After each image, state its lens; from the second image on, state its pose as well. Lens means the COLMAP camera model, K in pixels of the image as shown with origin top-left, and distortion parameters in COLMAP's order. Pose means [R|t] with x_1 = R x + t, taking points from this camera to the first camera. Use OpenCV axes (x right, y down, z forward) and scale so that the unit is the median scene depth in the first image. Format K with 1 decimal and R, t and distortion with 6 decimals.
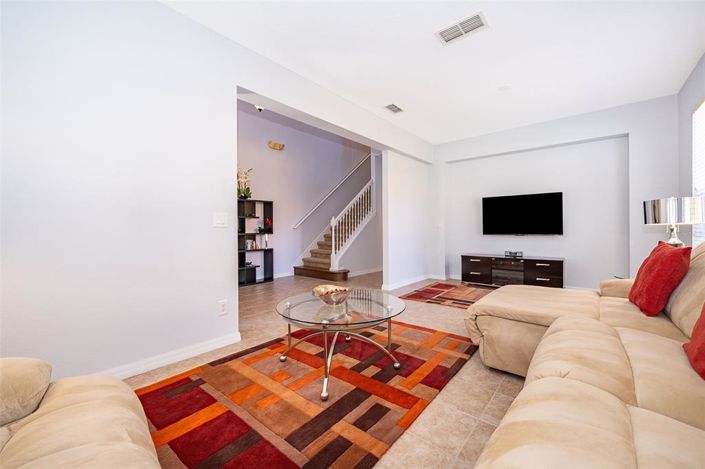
lens RADIAL K [[282.4, 0, 354.1], [0, 282.4, 225.7], [0, 0, 1]] dist [-0.001796, -0.000065]
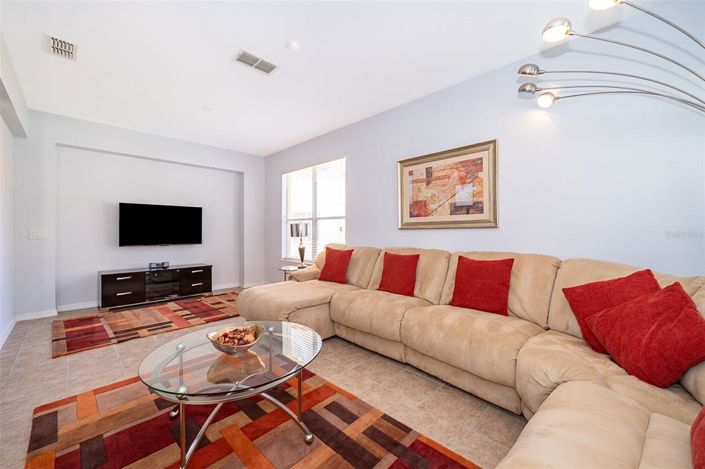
lens RADIAL K [[278.5, 0, 345.9], [0, 278.5, 230.8], [0, 0, 1]] dist [-0.000040, -0.000033]
pose [[0.092391, 0.007460, 0.995695, -0.314637], [-0.010136, 0.999927, -0.006551, -0.017531], [-0.995671, -0.009488, 0.092460, 0.257645]]
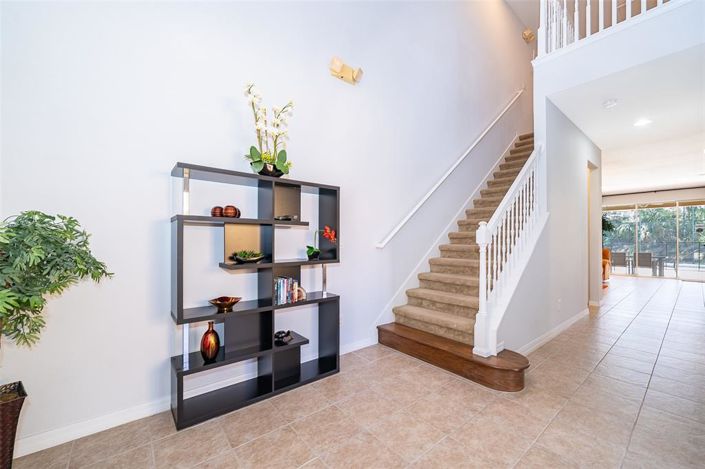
lens RADIAL K [[280.9, 0, 348.8], [0, 280.9, 233.9], [0, 0, 1]] dist [0.001090, 0.000242]
pose [[0.979345, -0.000126, -0.202198, -0.195972], [-0.004806, 0.999703, -0.023902, -0.004150], [0.202141, 0.024380, 0.979053, 0.611602]]
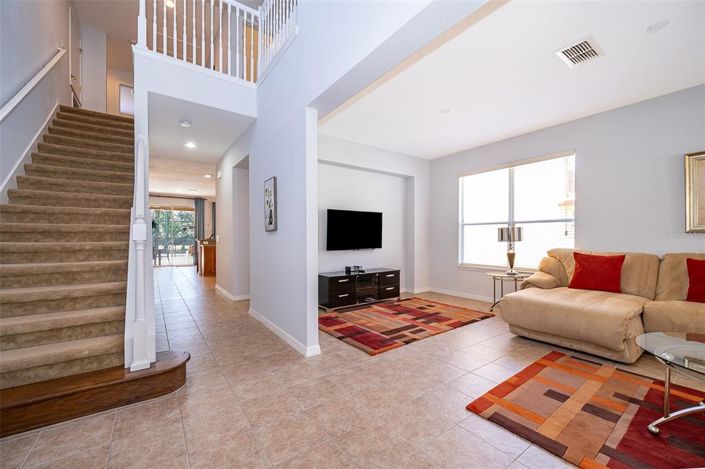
lens RADIAL K [[280.9, 0, 348.8], [0, 280.9, 233.9], [0, 0, 1]] dist [0.001090, 0.000242]
pose [[0.263954, 0.018882, 0.964350, -0.389296], [-0.009787, 0.999809, -0.016898, -0.007151], [-0.964485, -0.004978, 0.264089, 0.716860]]
